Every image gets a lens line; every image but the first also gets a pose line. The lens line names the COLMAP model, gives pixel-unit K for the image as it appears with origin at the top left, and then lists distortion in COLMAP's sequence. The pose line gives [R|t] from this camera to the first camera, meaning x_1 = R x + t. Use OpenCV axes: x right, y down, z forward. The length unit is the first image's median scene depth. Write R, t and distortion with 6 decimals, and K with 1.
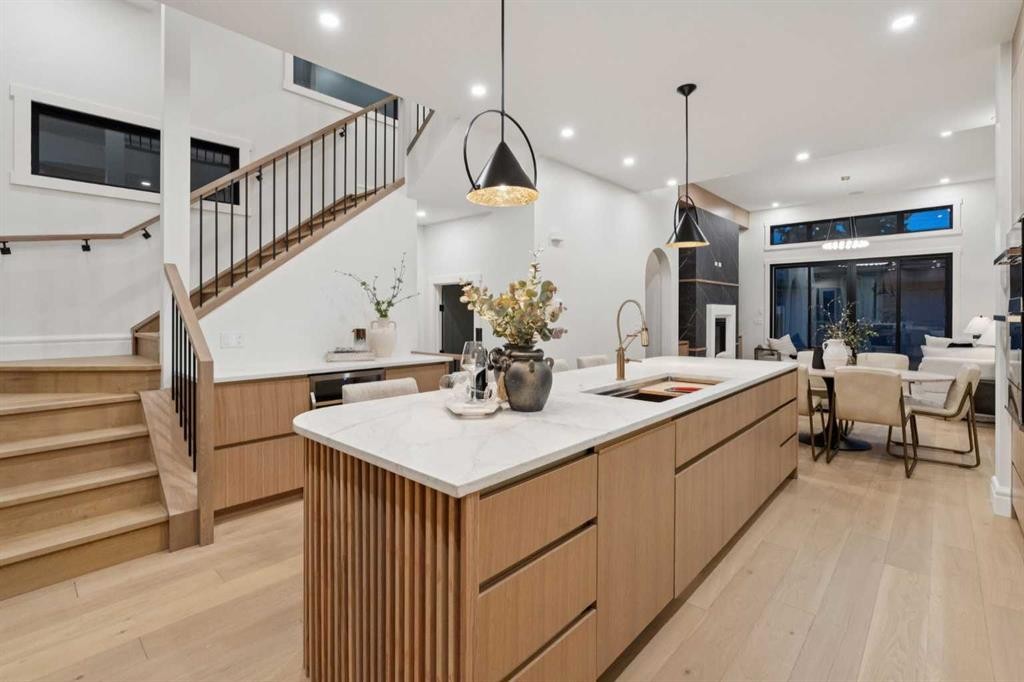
lens RADIAL K [[468.1, 0, 509.6], [0, 468.1, 316.3], [0, 0, 1]] dist [0.002115, 0.000443]
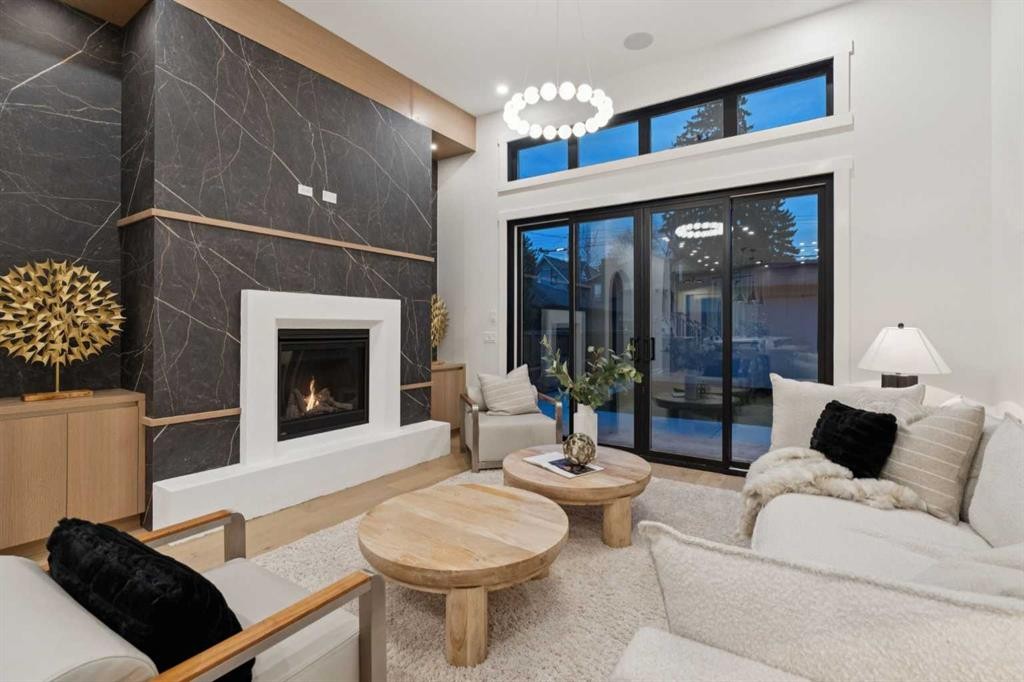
lens RADIAL K [[470.9, 0, 510.9], [0, 470.9, 325.2], [0, 0, 1]] dist [-0.001568, -0.000334]
pose [[0.987568, 0.004408, 0.157133, 0.509127], [-0.003202, 0.999963, -0.007926, 0.003071], [-0.157162, 0.007325, 0.987546, 0.541220]]
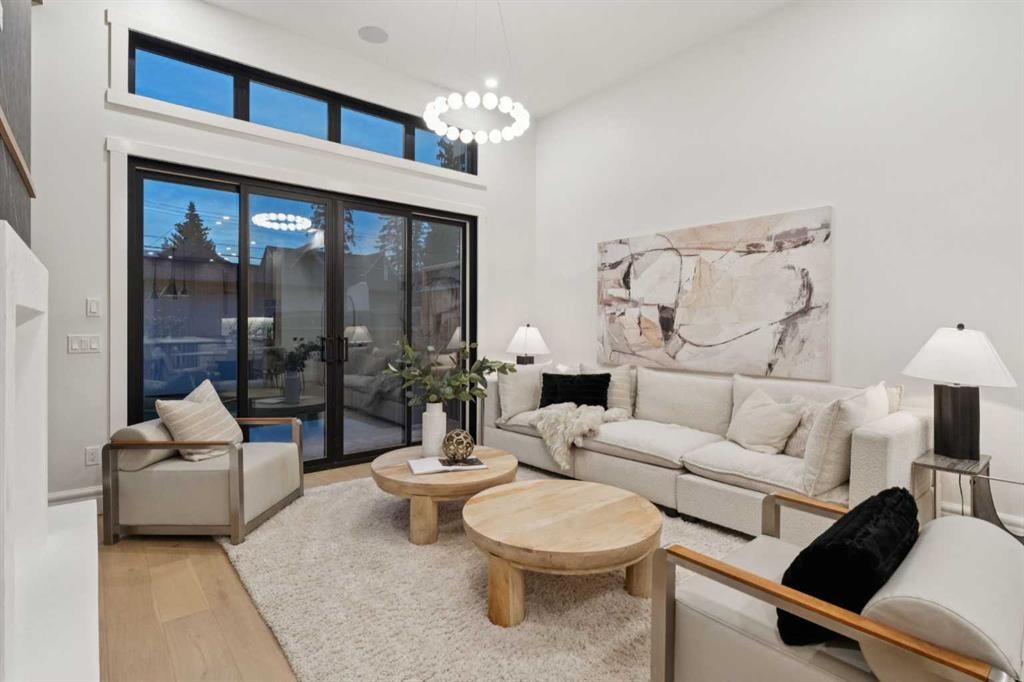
lens RADIAL K [[497.2, 0, 509.9], [0, 497.2, 330.8], [0, 0, 1]] dist [-0.015523, 0.000220]
pose [[0.130609, -0.006858, 0.991410, 0.284564], [0.000245, 0.999976, 0.006885, 0.002205], [-0.991434, -0.000656, 0.130608, 0.749912]]
